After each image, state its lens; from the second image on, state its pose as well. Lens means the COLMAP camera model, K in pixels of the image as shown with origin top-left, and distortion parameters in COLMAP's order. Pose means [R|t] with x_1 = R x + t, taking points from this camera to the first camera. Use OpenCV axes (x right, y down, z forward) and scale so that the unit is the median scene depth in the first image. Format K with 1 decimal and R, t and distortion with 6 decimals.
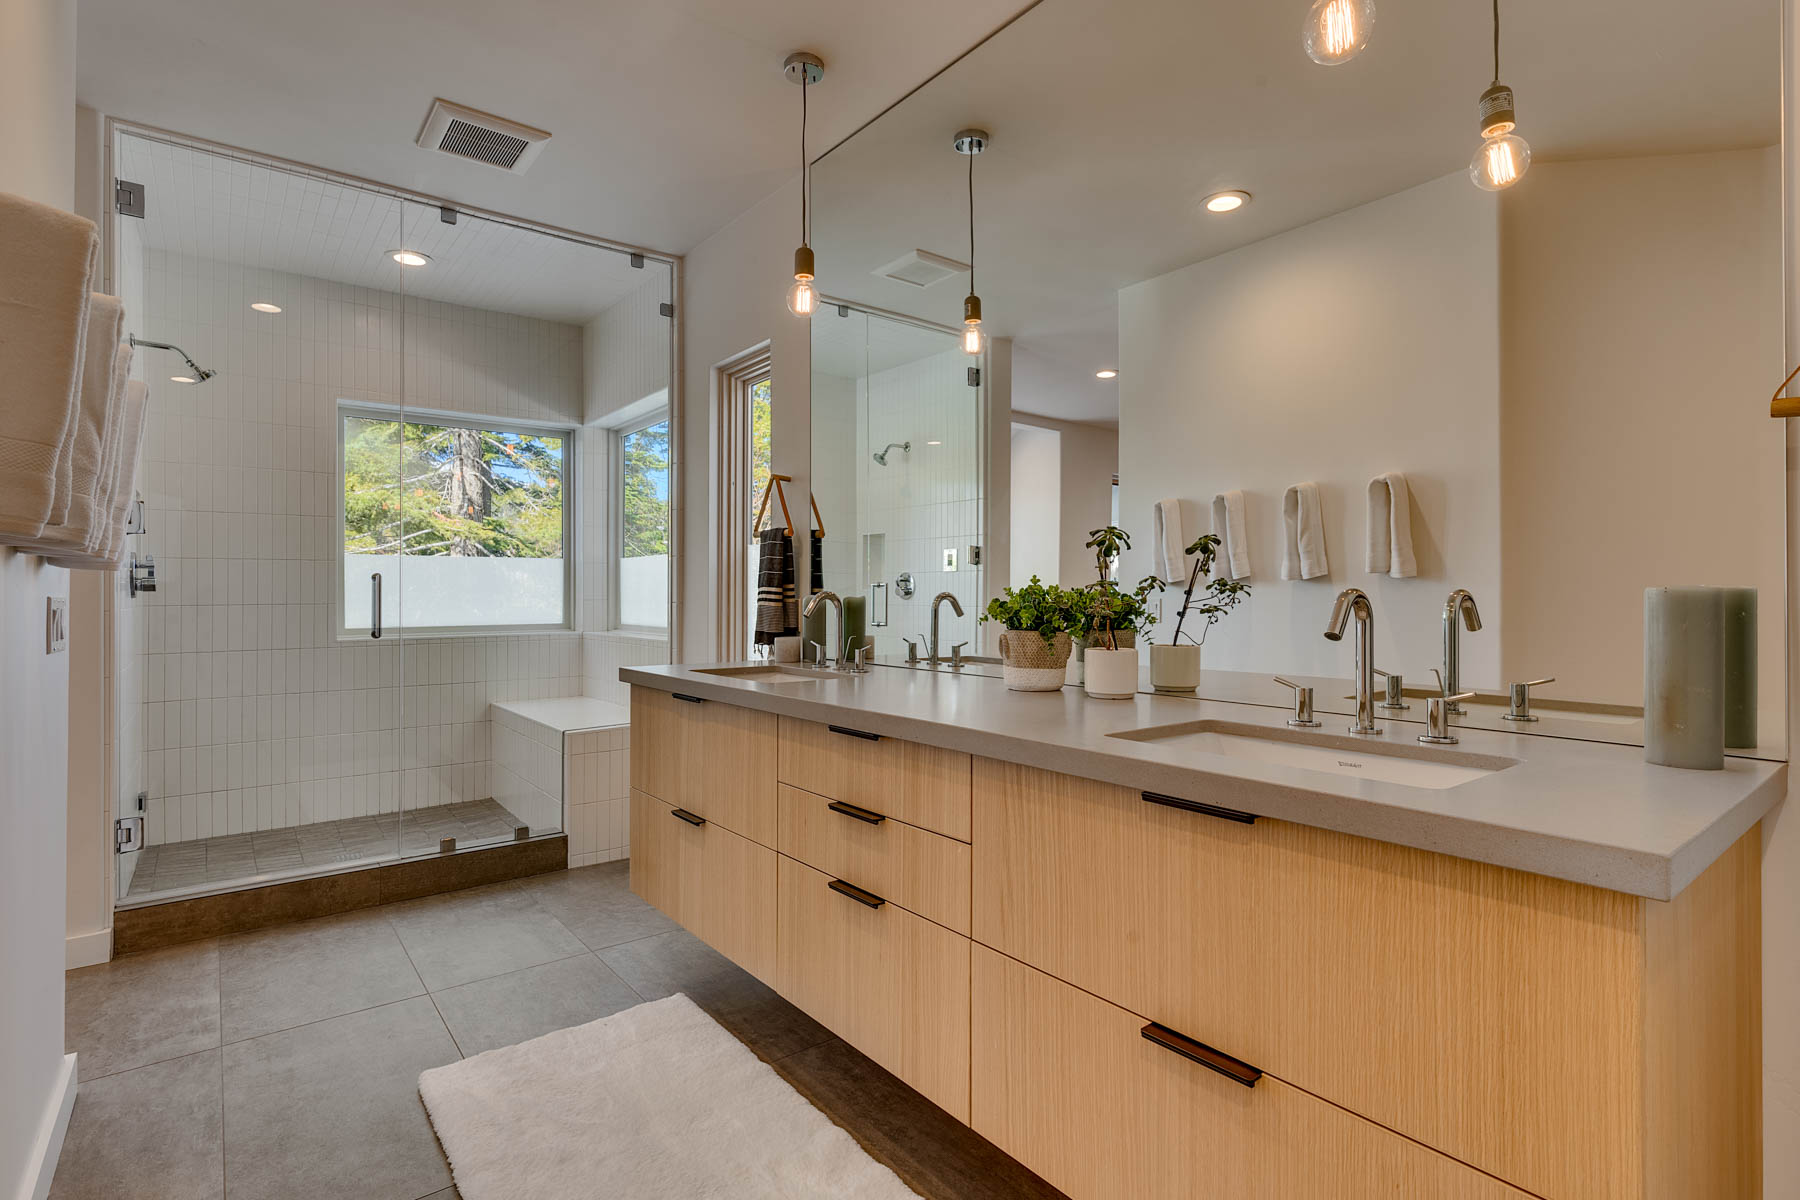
lens RADIAL K [[875.9, 0, 898.9], [0, 875.9, 586.9], [0, 0, 1]] dist [0.005952, 0.004434]
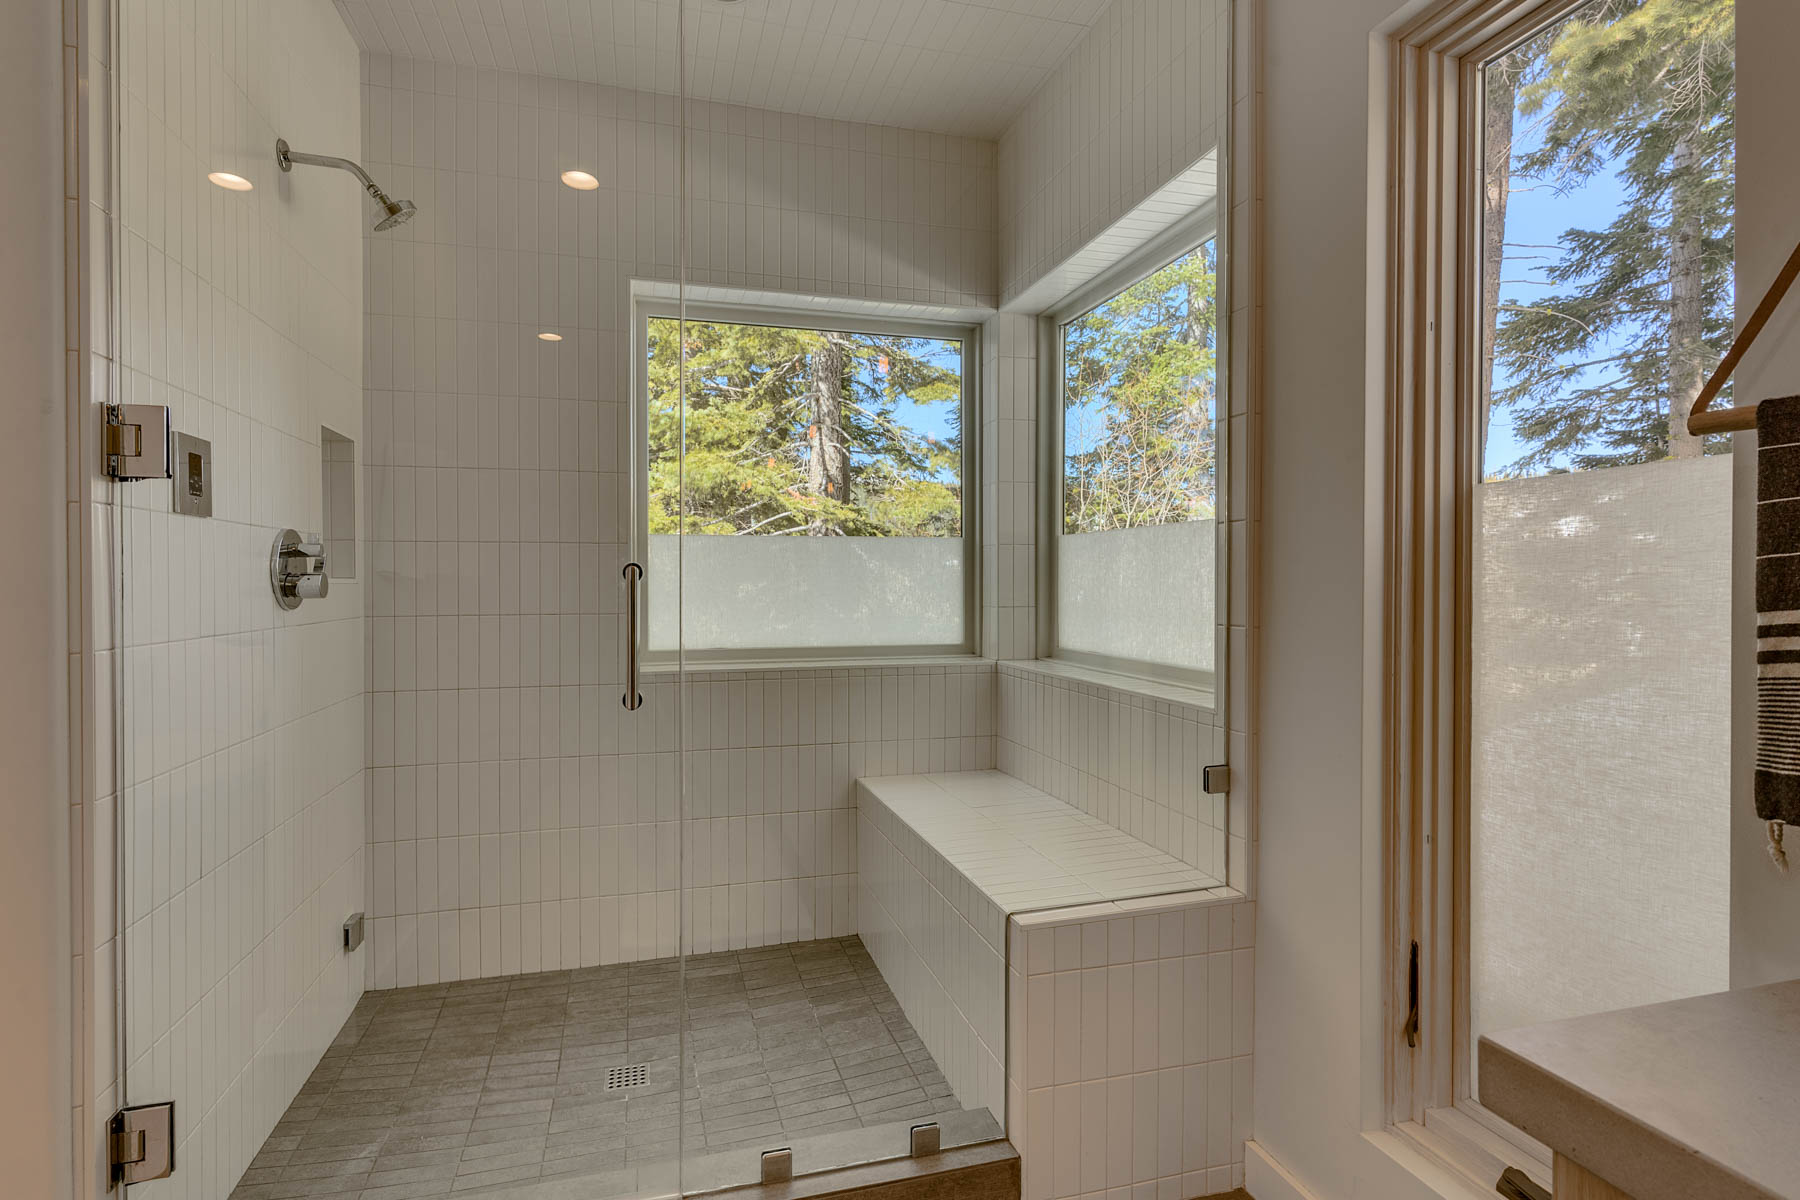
lens RADIAL K [[875.9, 0, 899.9], [0, 875.9, 589.9], [0, 0, 1]] dist [0.005952, 0.004434]
pose [[0.929800, 0.006254, -0.368013, -0.199708], [-0.000360, 0.999871, 0.016081, -0.006048], [0.368066, -0.014820, 0.929682, 0.417902]]
